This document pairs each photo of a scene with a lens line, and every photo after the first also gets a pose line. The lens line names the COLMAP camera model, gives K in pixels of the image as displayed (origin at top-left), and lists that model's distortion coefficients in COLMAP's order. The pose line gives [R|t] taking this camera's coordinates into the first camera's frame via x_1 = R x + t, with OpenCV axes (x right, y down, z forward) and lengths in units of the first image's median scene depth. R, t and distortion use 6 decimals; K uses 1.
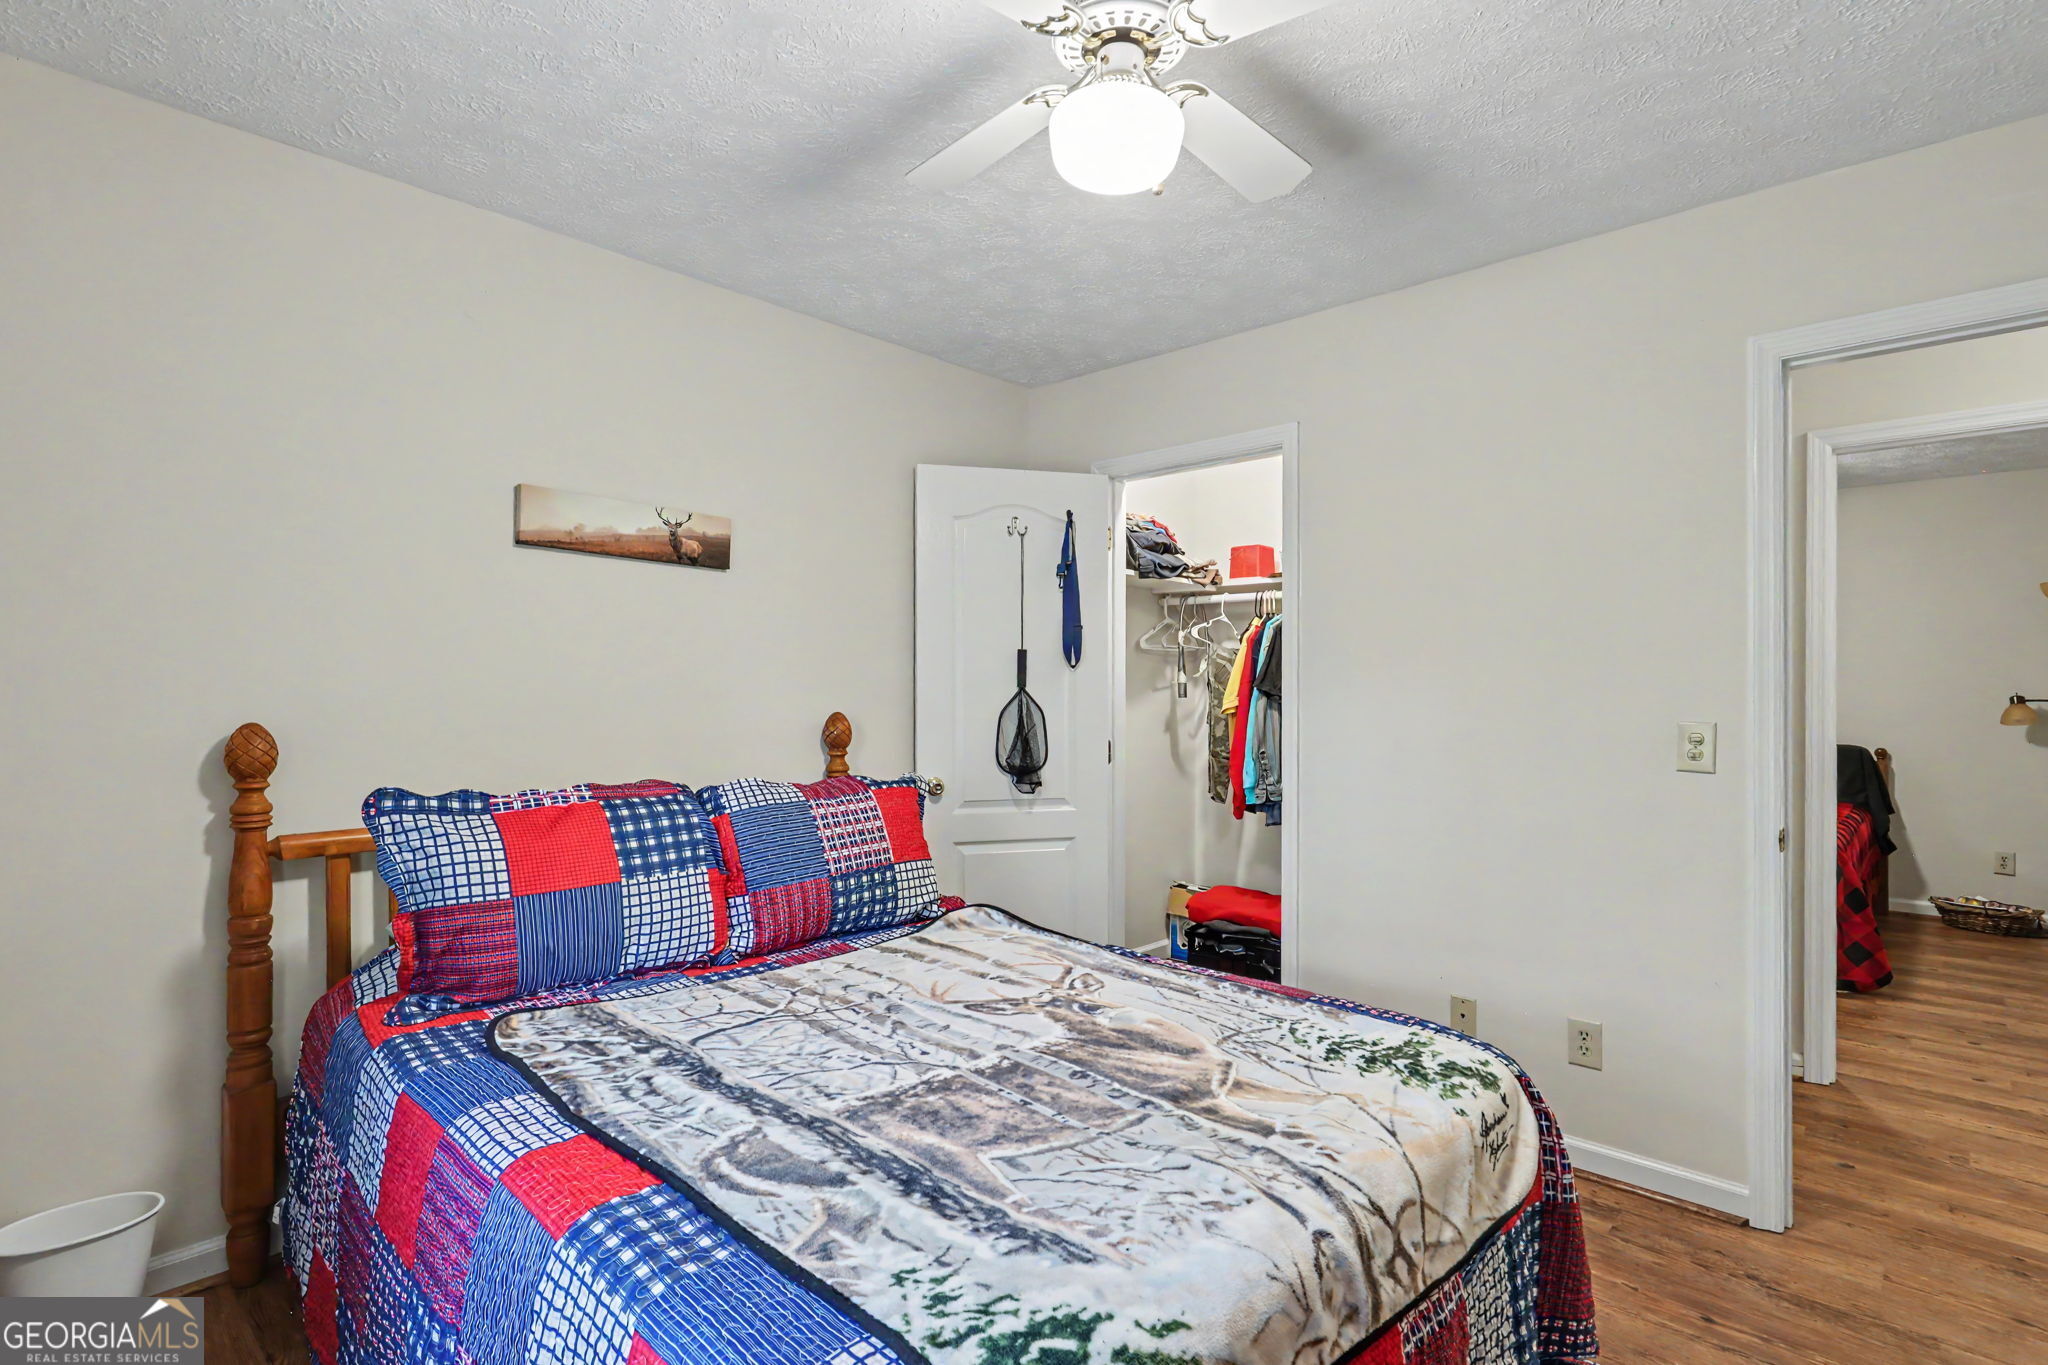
lens RADIAL K [[967.6, 0, 1024.0], [0, 967.6, 682.5], [0, 0, 1]] dist [0.001327, -0.000059]
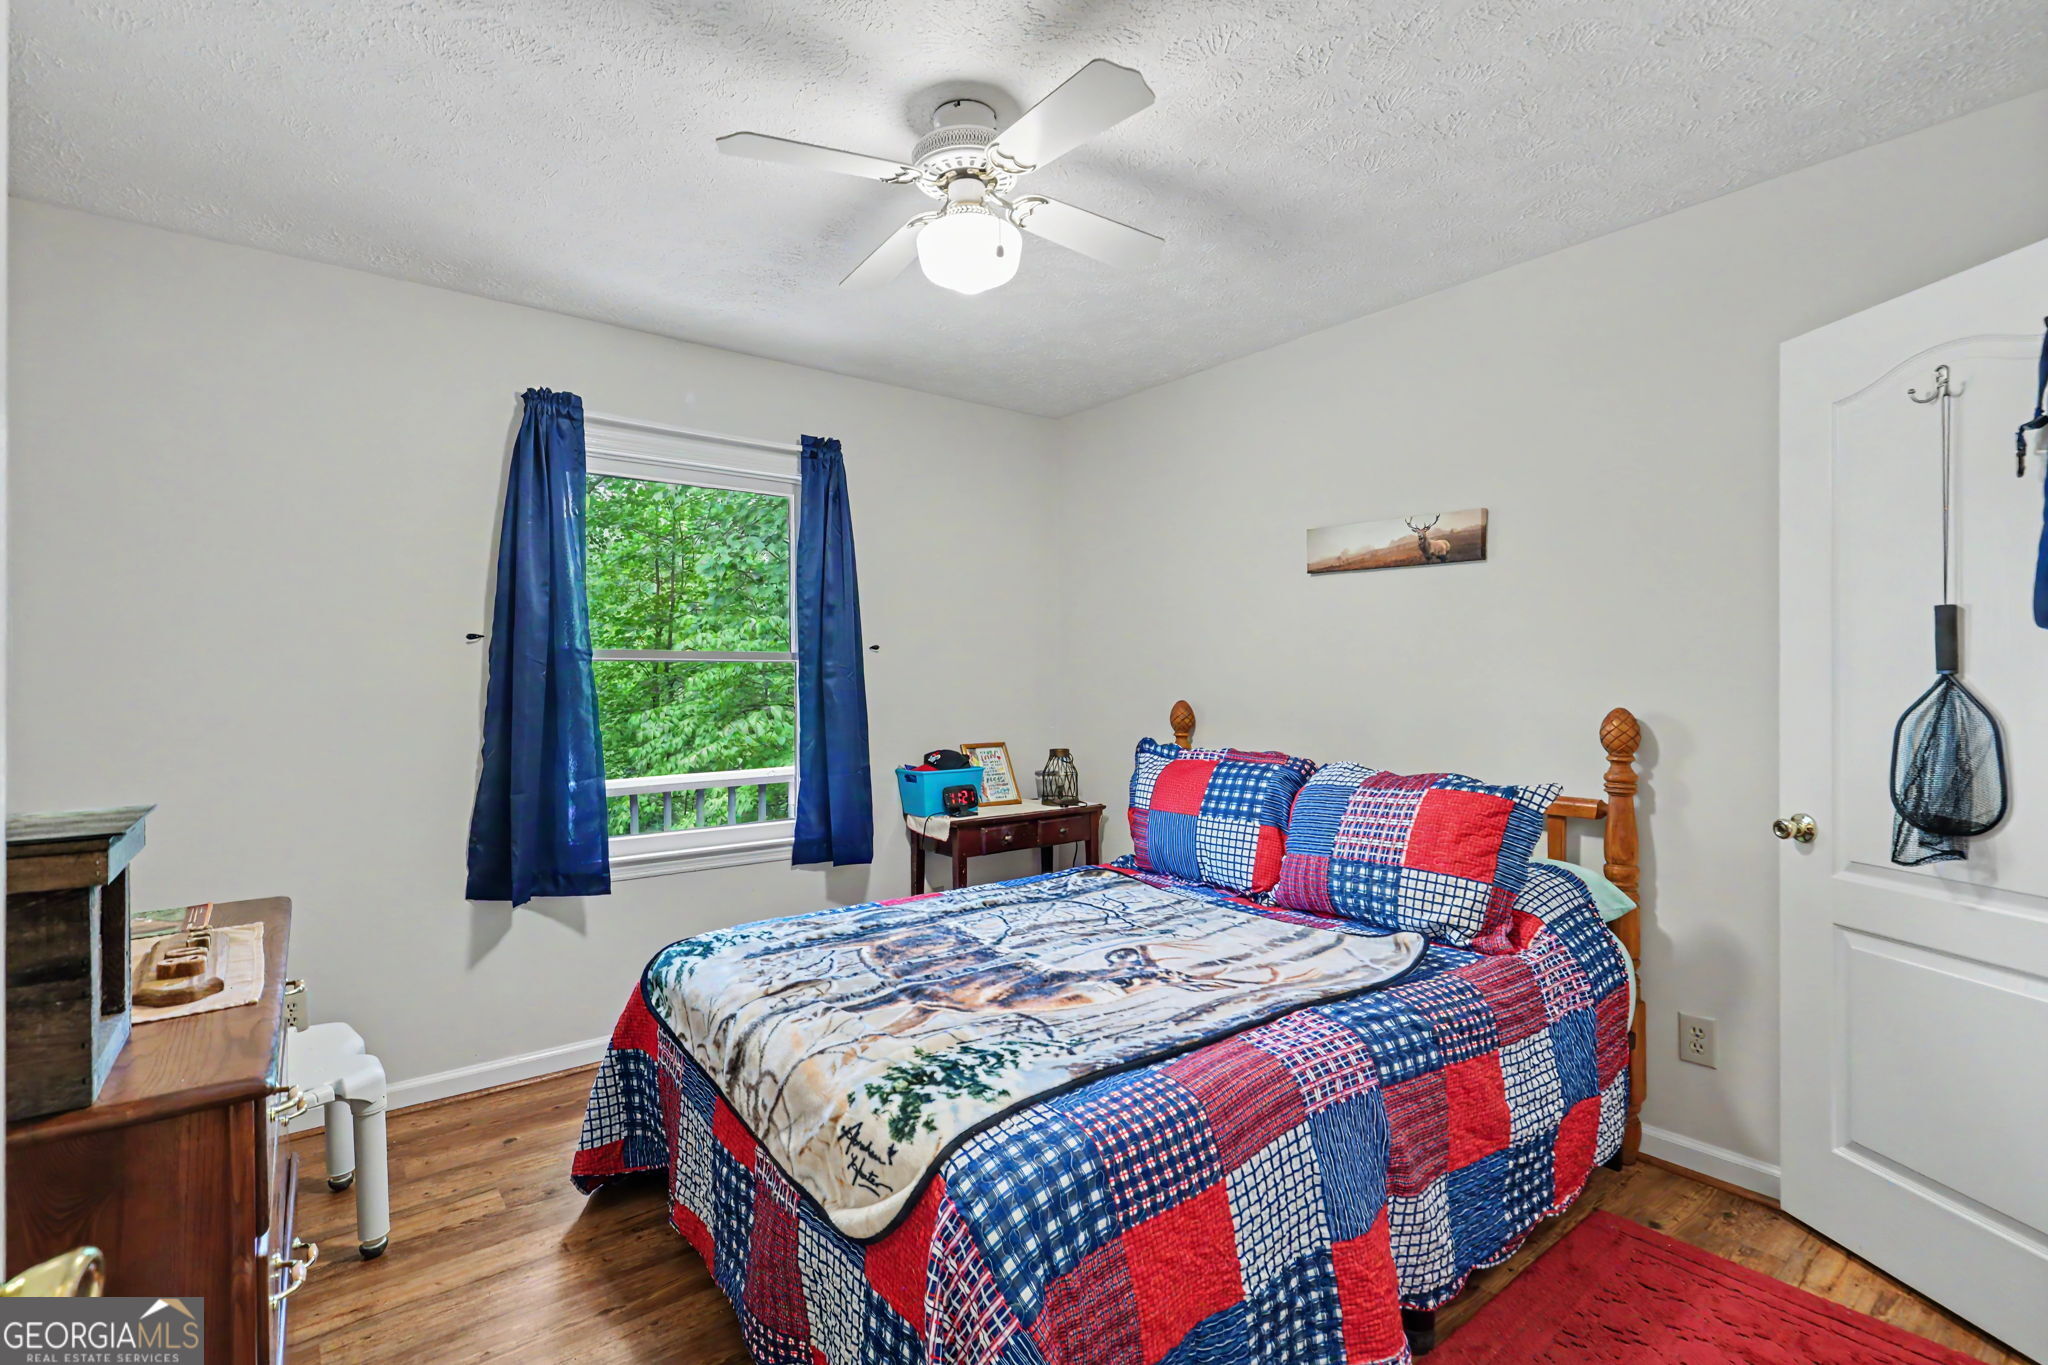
lens RADIAL K [[932.3, 0, 1024.0], [0, 932.3, 682.5], [0, 0, 1]] dist [0.004329, -0.000185]
pose [[-0.126696, -0.000815, -0.991941, 0.936354], [0.009533, 0.999952, -0.002039, 0.008487], [0.991896, -0.009715, -0.126682, 0.876187]]
